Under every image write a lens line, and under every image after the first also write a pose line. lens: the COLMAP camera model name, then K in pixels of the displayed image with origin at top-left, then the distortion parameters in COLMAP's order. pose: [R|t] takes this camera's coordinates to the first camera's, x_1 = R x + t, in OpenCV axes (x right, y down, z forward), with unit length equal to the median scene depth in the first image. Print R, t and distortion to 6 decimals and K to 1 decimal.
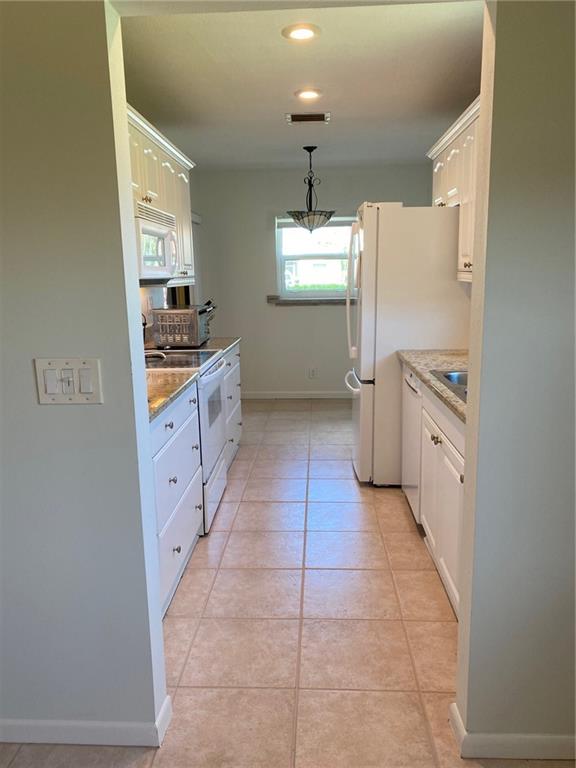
lens RADIAL K [[569.6, 0, 290.2], [0, 569.6, 388.1], [0, 0, 1]] dist [0.046620, -0.124551]
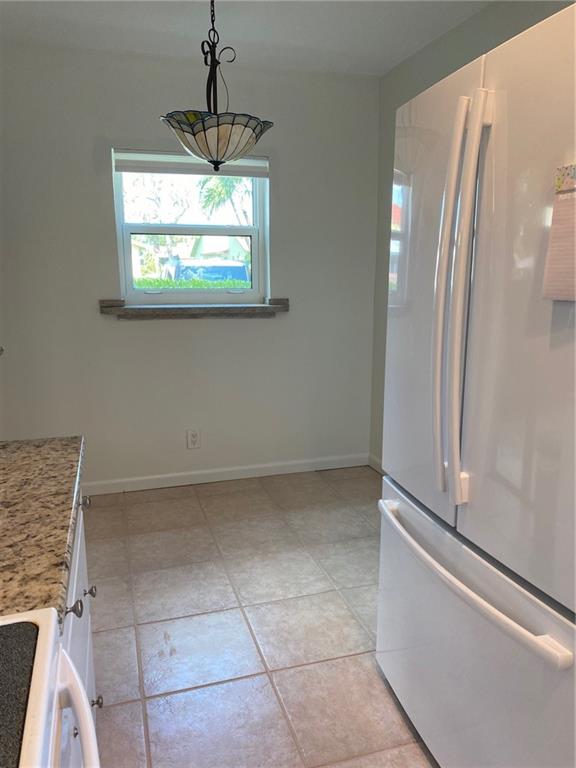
lens RADIAL K [[588.3, 0, 288.0], [0, 588.3, 384.0], [0, 0, 1]] dist [0.097079, -0.125024]
pose [[0.943148, -0.045808, 0.329201, -0.105837], [0.047315, 0.998874, 0.003435, -0.137318], [-0.328988, 0.012337, 0.944253, 0.746007]]
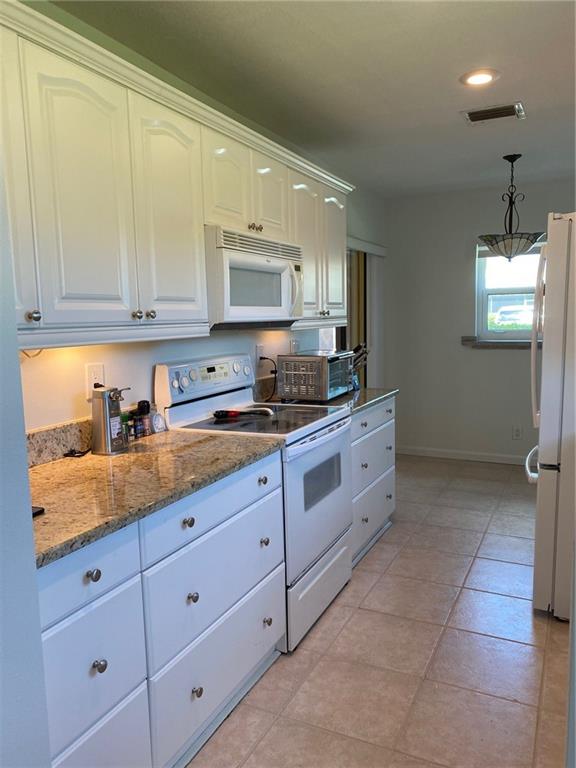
lens RADIAL K [[581.5, 0, 288.0], [0, 581.5, 384.0], [0, 0, 1]] dist [0.011839, -0.010292]
pose [[0.917747, 0.043985, -0.394722, 0.114149], [-0.071595, 0.995889, -0.055486, -0.046713], [0.390659, 0.079182, 0.917124, 0.206645]]
